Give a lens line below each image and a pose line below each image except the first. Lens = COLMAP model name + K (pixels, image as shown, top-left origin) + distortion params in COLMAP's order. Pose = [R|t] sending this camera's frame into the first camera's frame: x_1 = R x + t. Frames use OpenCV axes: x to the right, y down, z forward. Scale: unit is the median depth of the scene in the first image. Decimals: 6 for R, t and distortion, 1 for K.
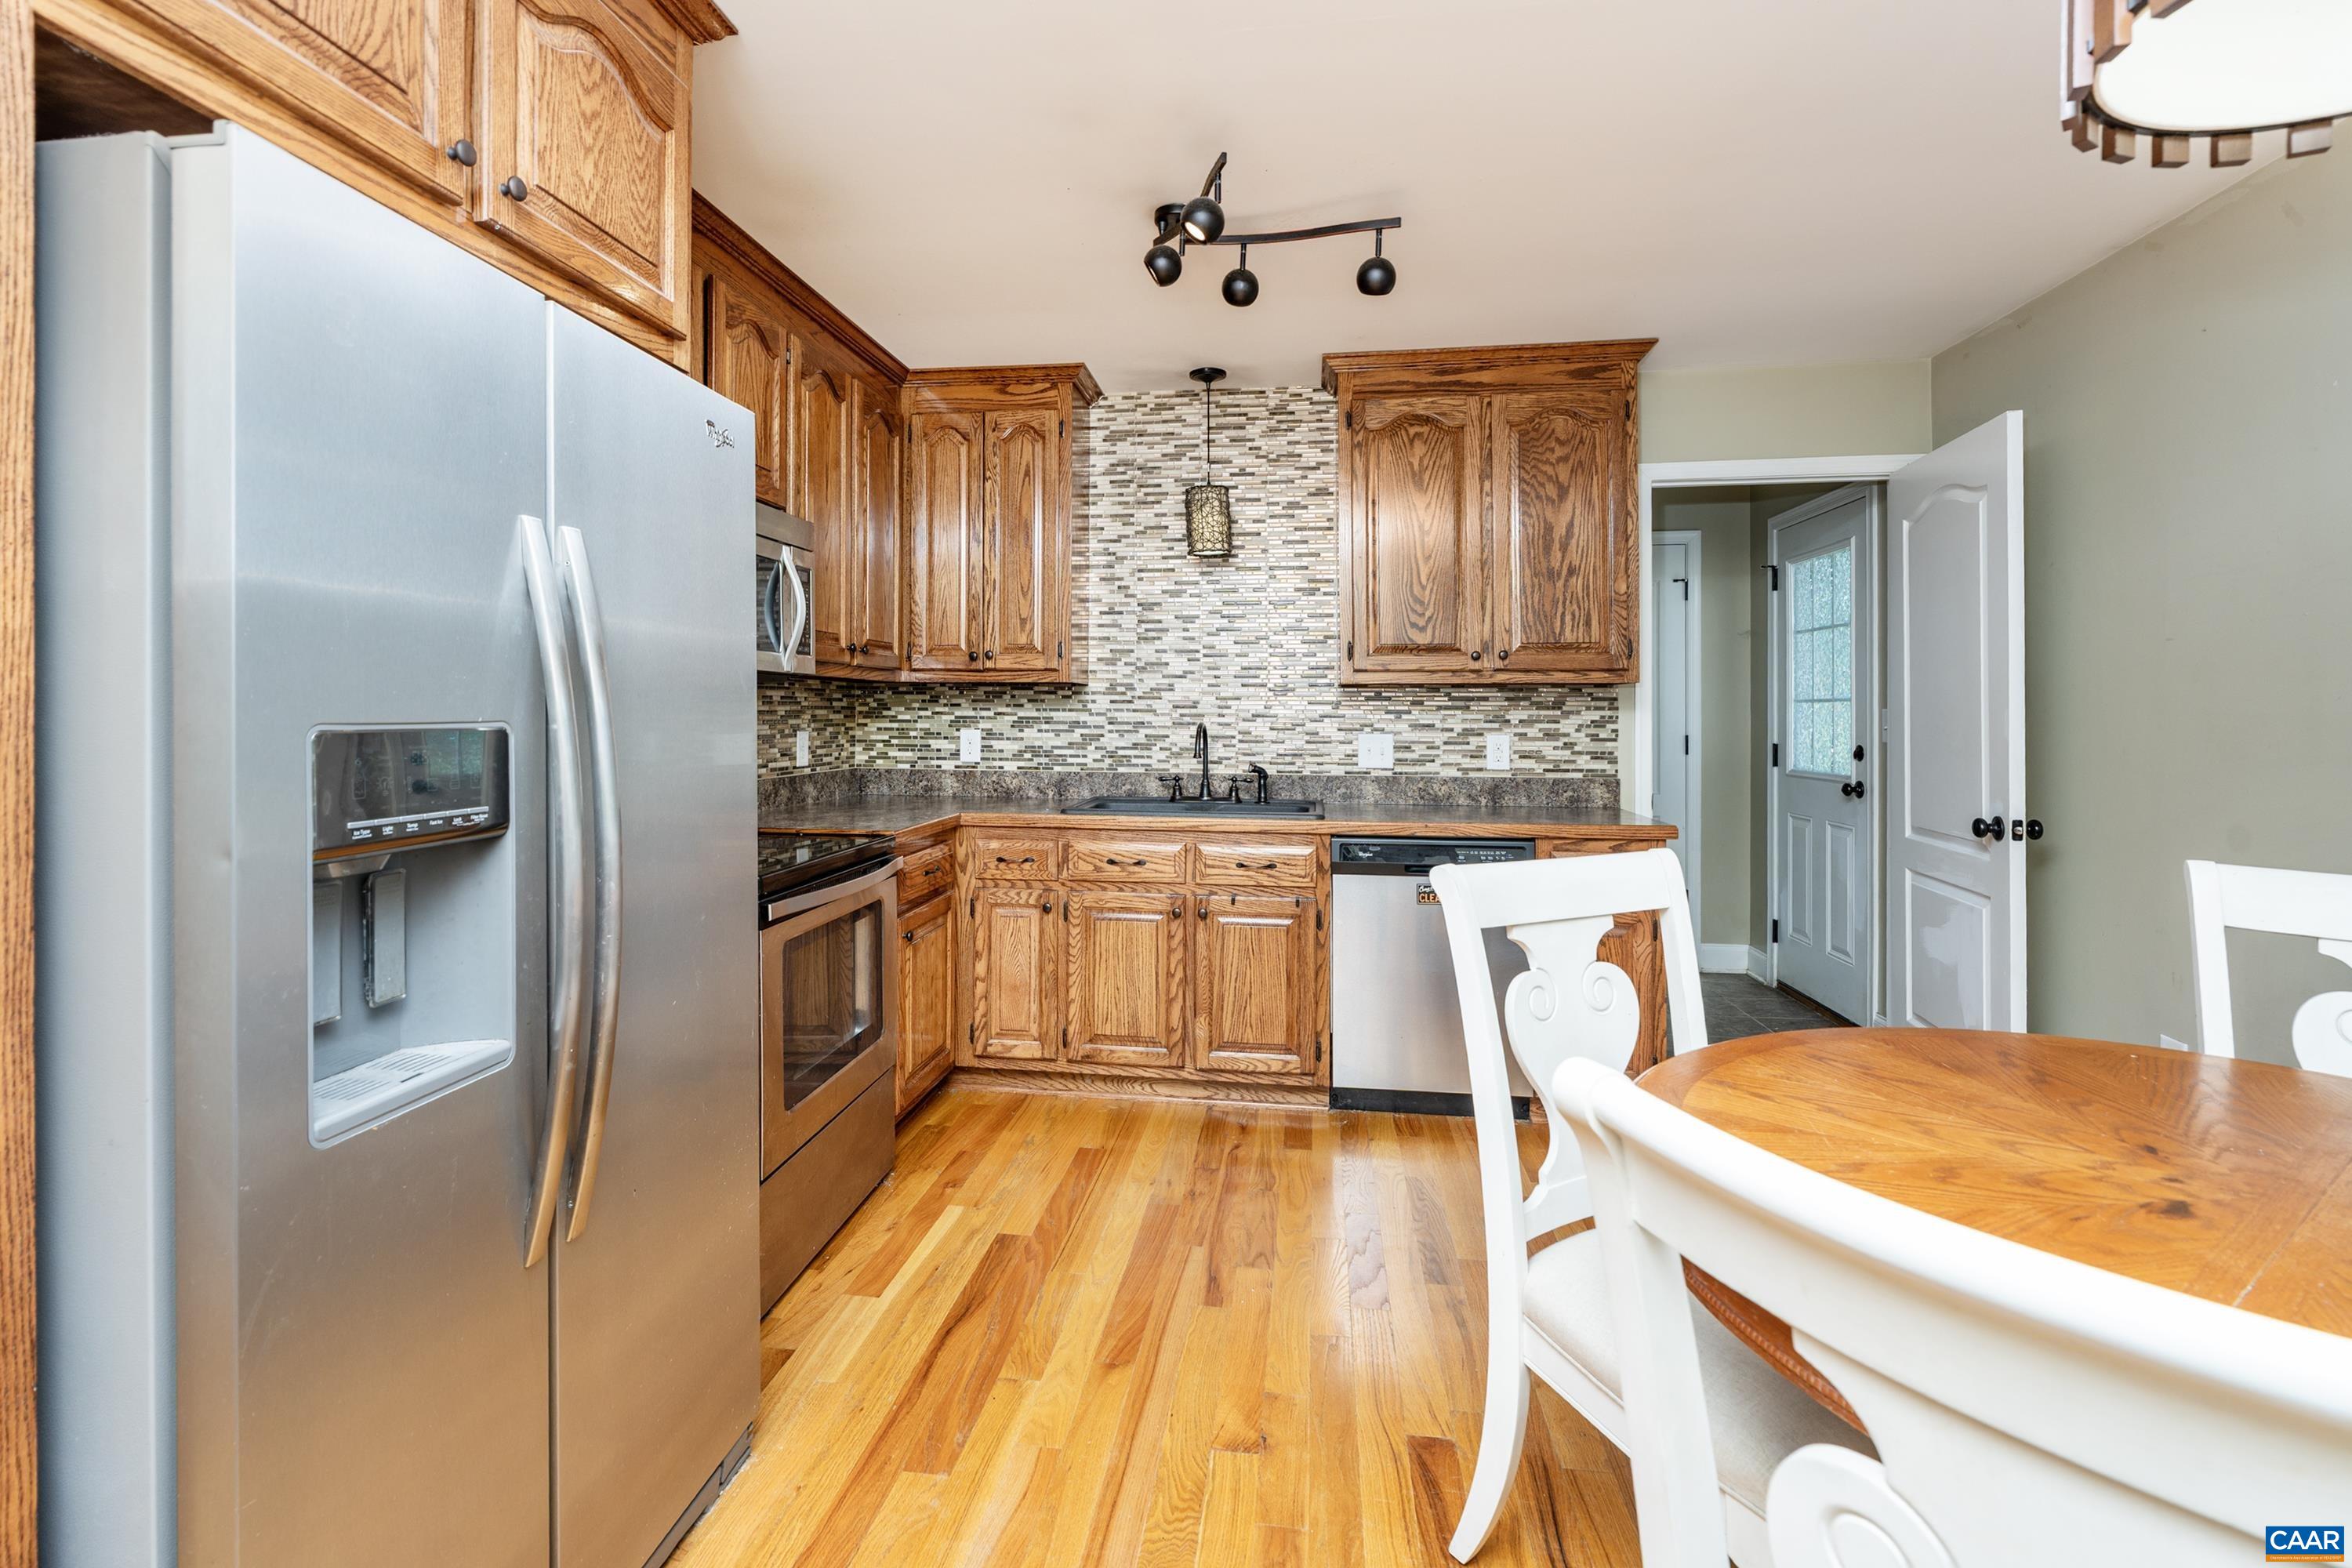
lens RADIAL K [[1071.7, 0, 1094.4], [0, 1071.7, 709.0], [0, 0, 1]] dist [-0.000364, -0.000142]
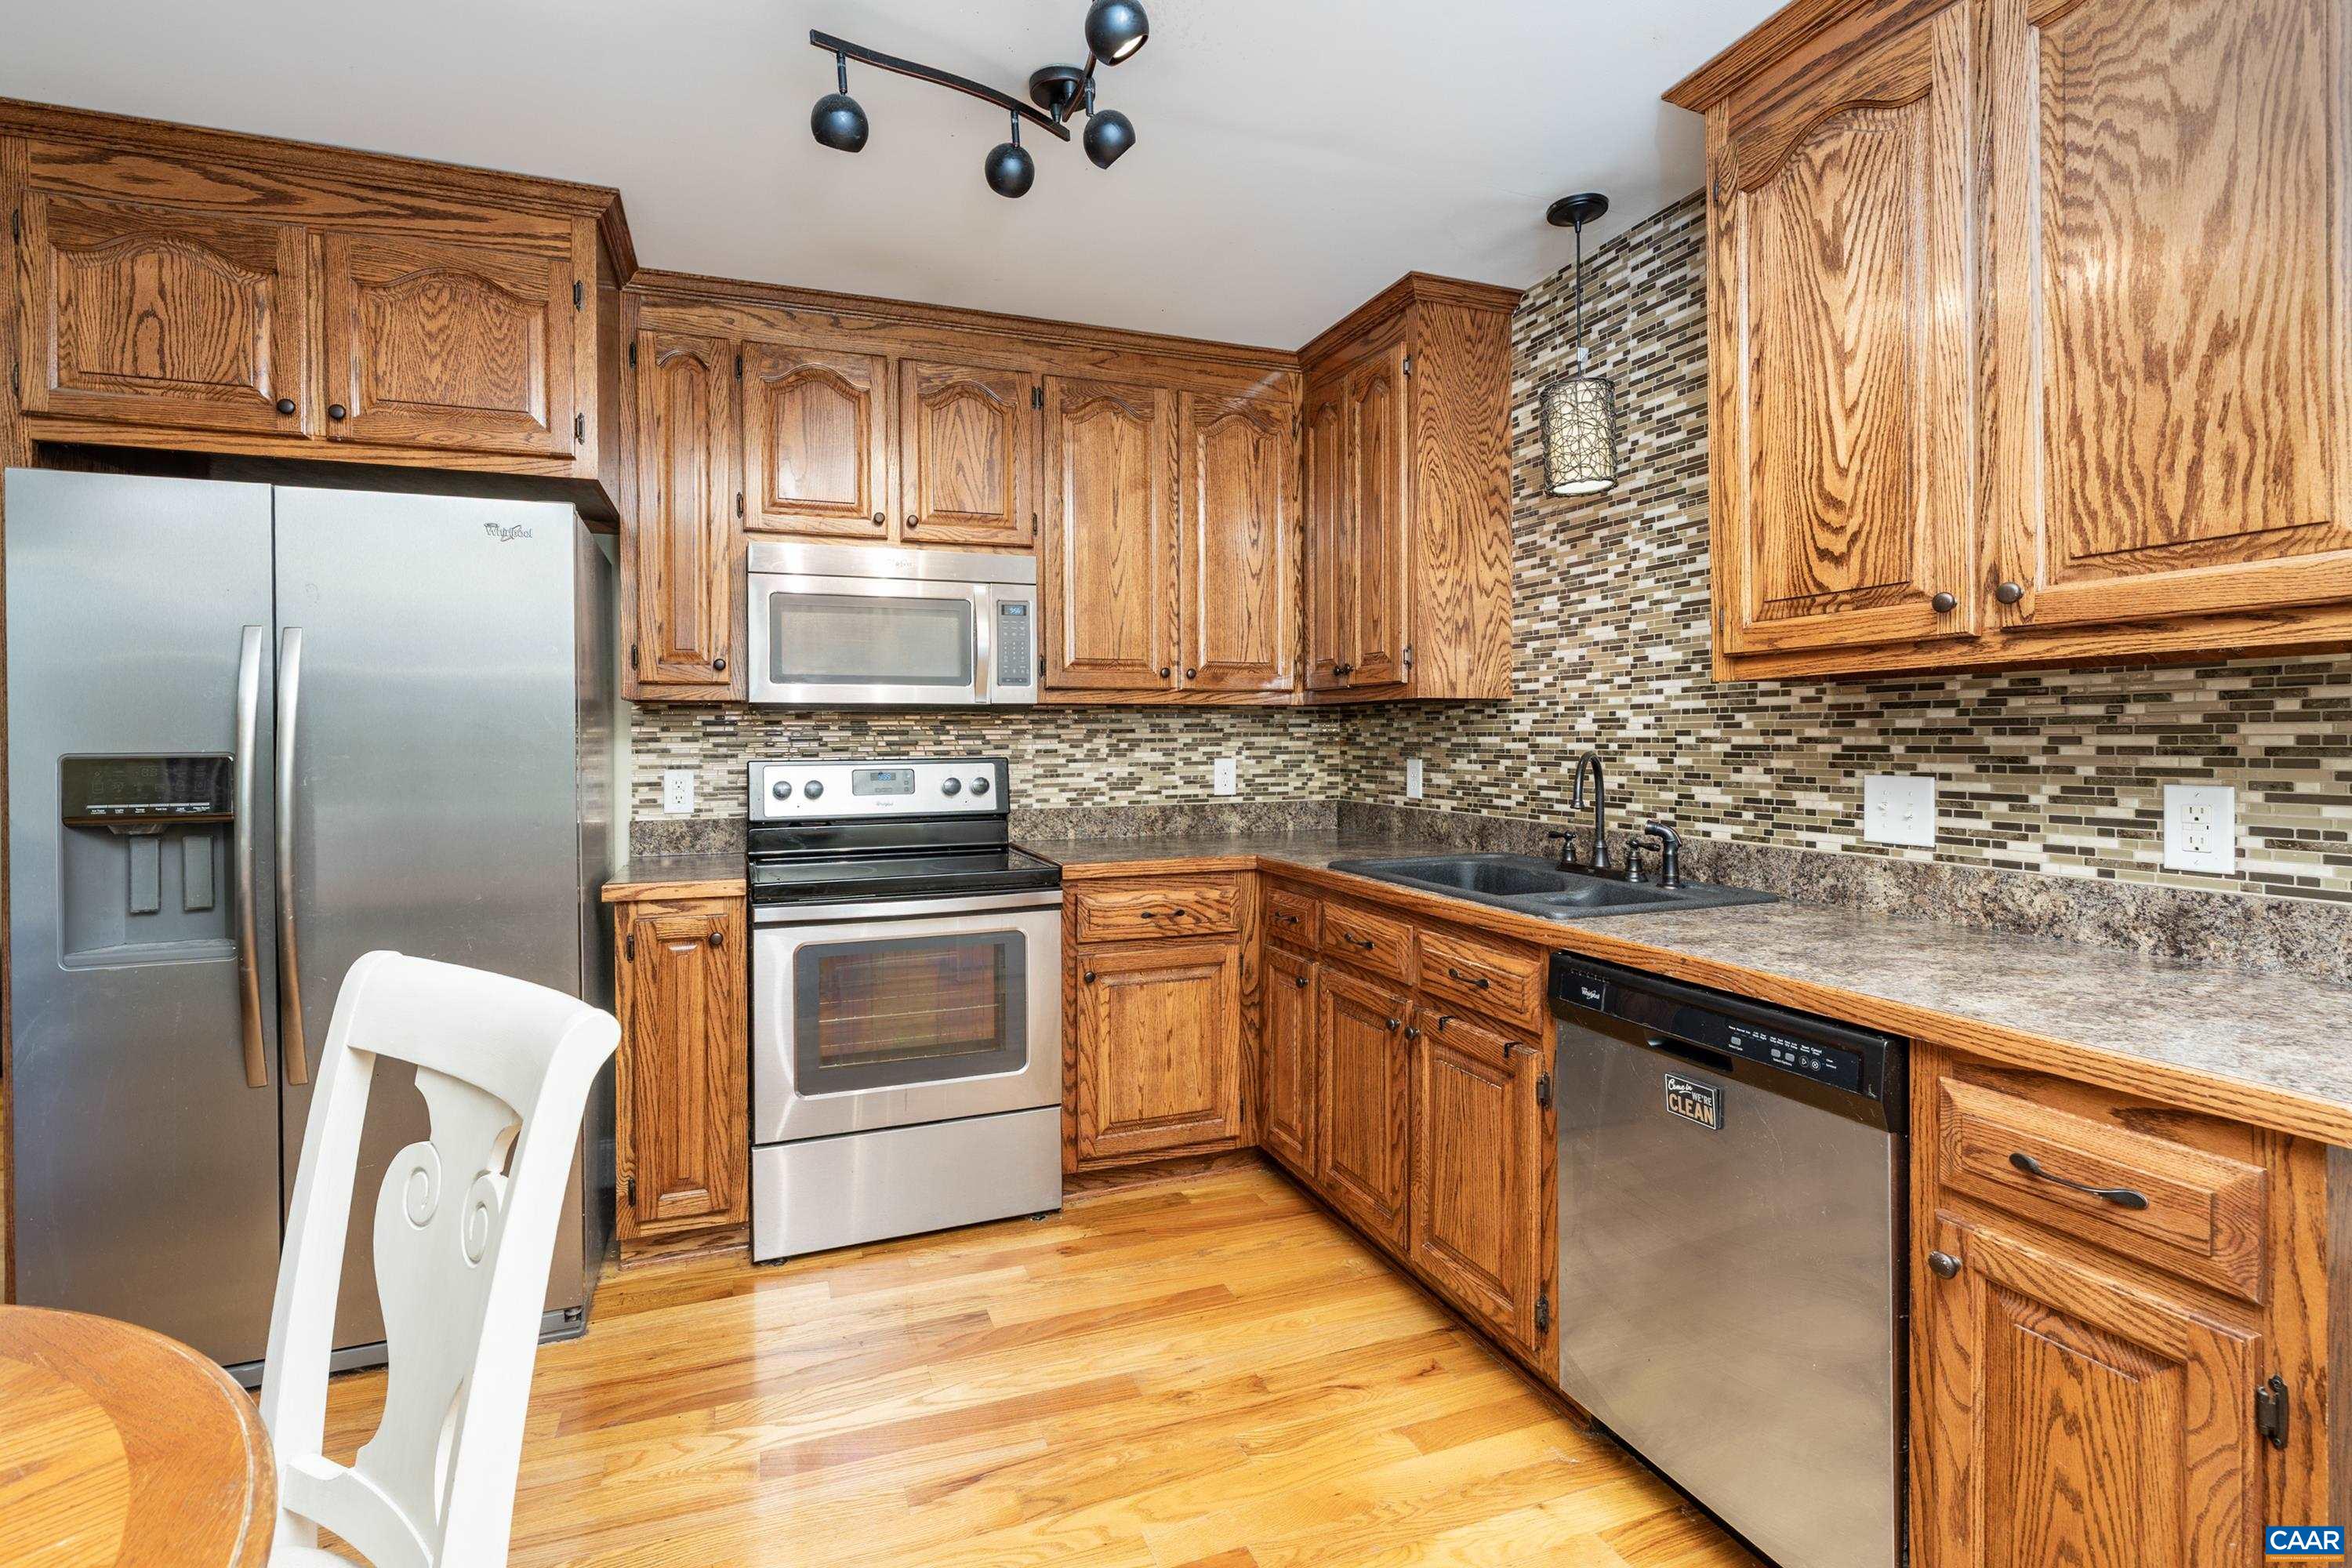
lens RADIAL K [[1034.9, 0, 1171.9], [0, 1034.9, 747.0], [0, 0, 1]] dist [-0.004308, 0.000204]
pose [[0.513598, -0.000356, -0.858031, 0.549067], [0.011067, 0.999919, 0.006209, 0.003344], [0.857960, -0.012685, 0.513560, 0.503730]]
